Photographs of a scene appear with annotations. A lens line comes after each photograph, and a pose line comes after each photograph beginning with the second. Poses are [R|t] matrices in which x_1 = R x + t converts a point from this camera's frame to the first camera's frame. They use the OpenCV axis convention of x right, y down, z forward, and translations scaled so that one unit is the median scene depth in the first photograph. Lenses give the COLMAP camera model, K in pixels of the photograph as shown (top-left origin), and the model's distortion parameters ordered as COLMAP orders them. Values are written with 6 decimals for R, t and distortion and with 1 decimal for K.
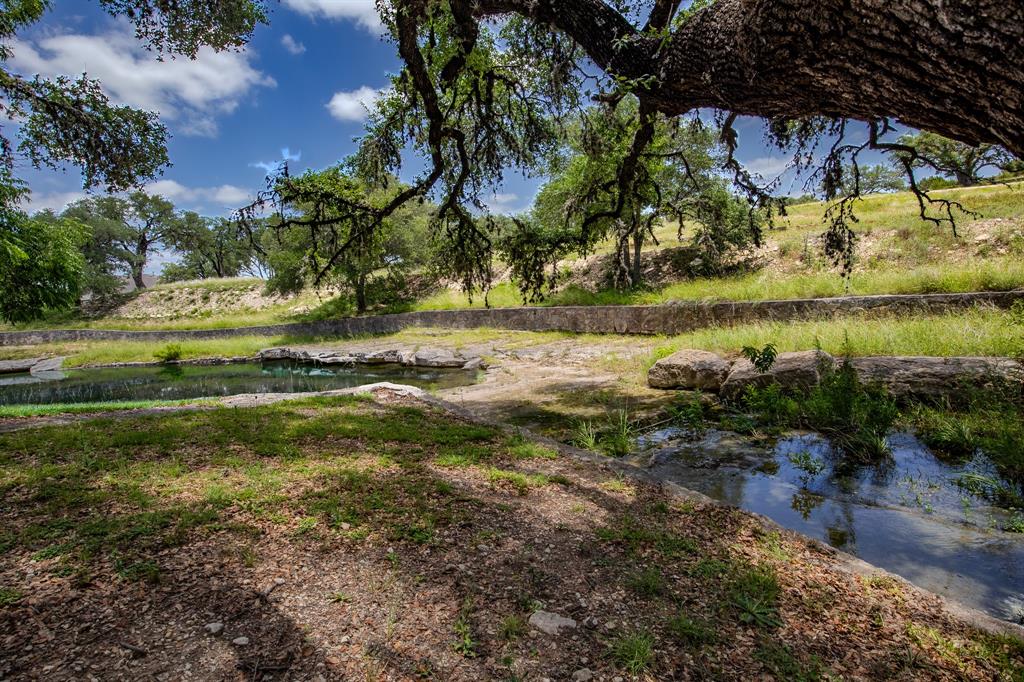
lens RADIAL K [[515.7, 0, 512.0], [0, 515.7, 341.0], [0, 0, 1]] dist [-0.046000, 0.008153]
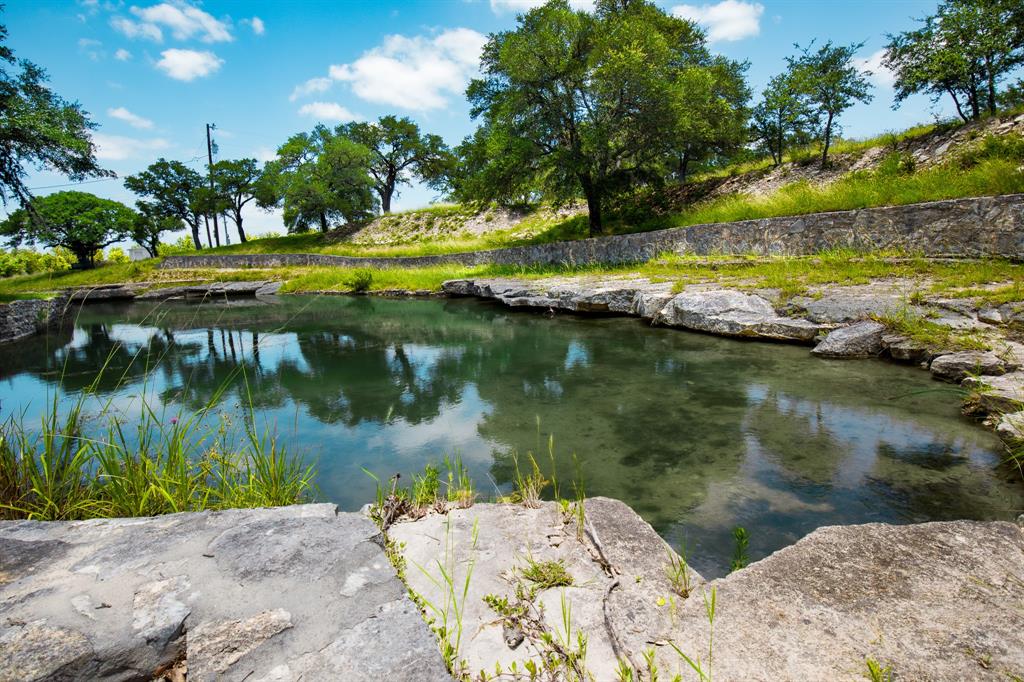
lens RADIAL K [[515.7, 0, 512.0], [0, 515.7, 341.0], [0, 0, 1]] dist [-0.046000, 0.008153]
pose [[0.883127, 0.103037, -0.457680, -0.072260], [-0.058331, 0.992129, 0.110802, 0.013407], [0.465494, -0.071155, 0.882186, 0.373858]]
